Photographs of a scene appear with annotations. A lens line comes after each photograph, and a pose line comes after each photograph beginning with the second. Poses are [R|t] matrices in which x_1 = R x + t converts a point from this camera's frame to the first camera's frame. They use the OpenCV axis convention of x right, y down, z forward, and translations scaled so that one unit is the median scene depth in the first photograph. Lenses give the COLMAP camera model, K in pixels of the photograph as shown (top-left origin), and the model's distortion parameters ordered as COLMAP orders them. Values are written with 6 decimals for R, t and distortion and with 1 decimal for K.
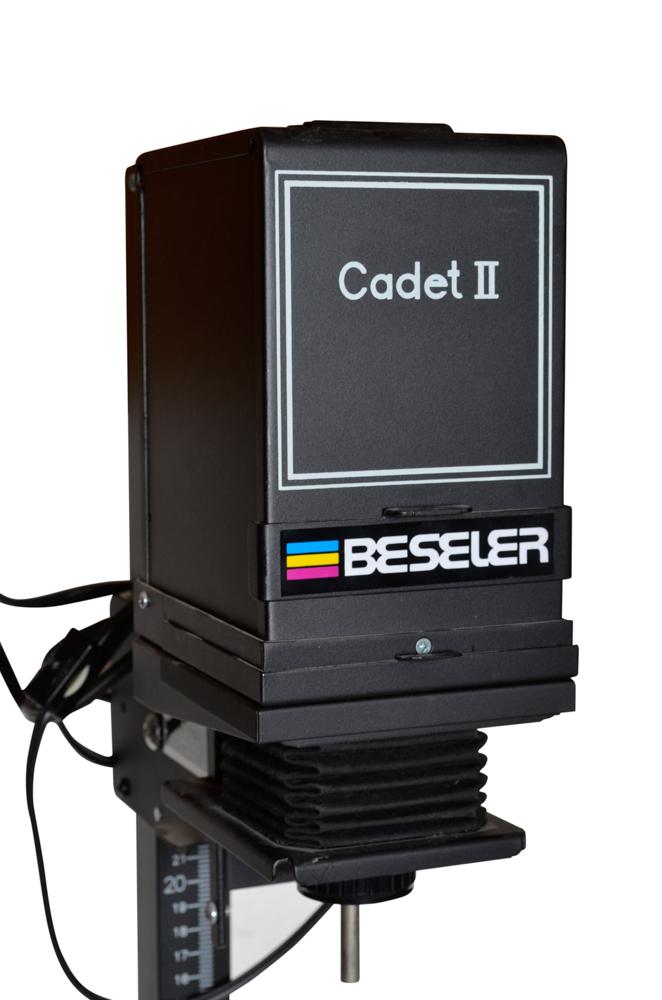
lens RADIAL K [[1913.0, 0, 331.0], [0, 1913.0, 500.0], [0, 0, 1]] dist [0.039346, 0.058937]
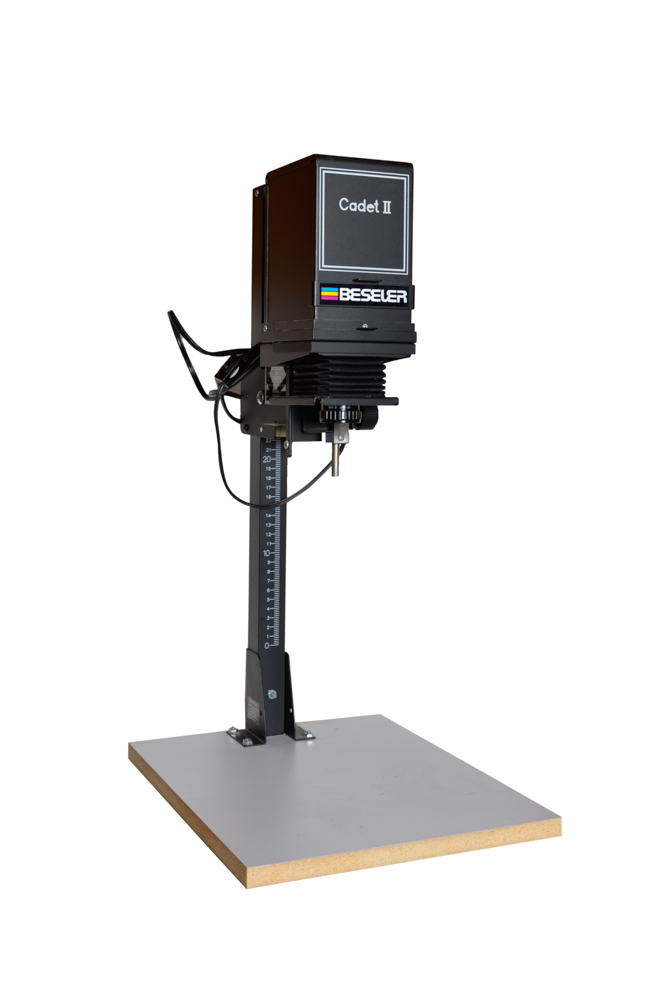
lens RADIAL K [[1192.4, 0, 328.4], [0, 1192.4, 466.8], [0, 0, 1]] dist [-0.072897, 0.002801]
pose [[0.999351, 0.013950, 0.033225, -0.069472], [-0.012506, 0.998984, -0.043288, 0.381971], [-0.033795, 0.042845, 0.998510, -0.871831]]
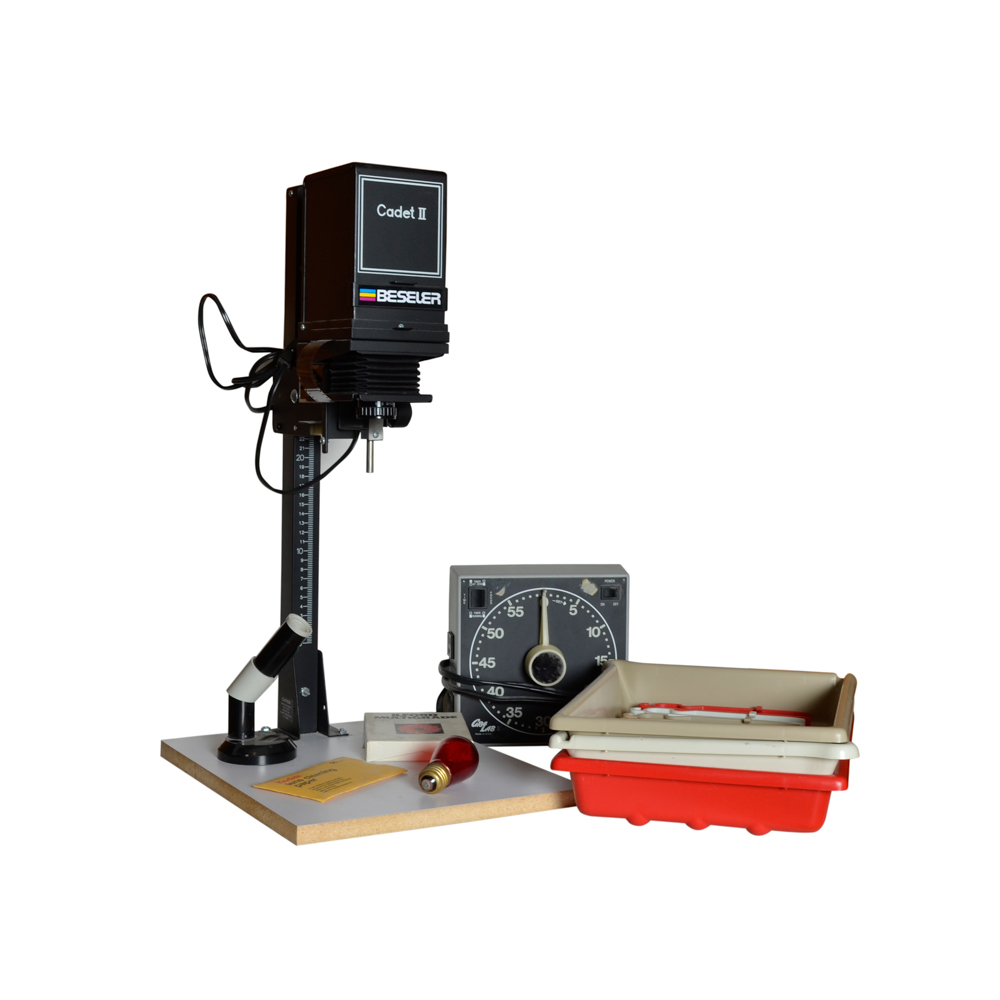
lens RADIAL K [[1400.5, 0, 500.0], [0, 1400.5, 500.0], [0, 0, 1]] dist [-0.126743, 0.001433]
pose [[0.988044, 0.012693, 0.153650, -0.142583], [-0.005859, 0.998977, -0.044849, 0.469147], [-0.154062, 0.043412, 0.987107, -1.305988]]
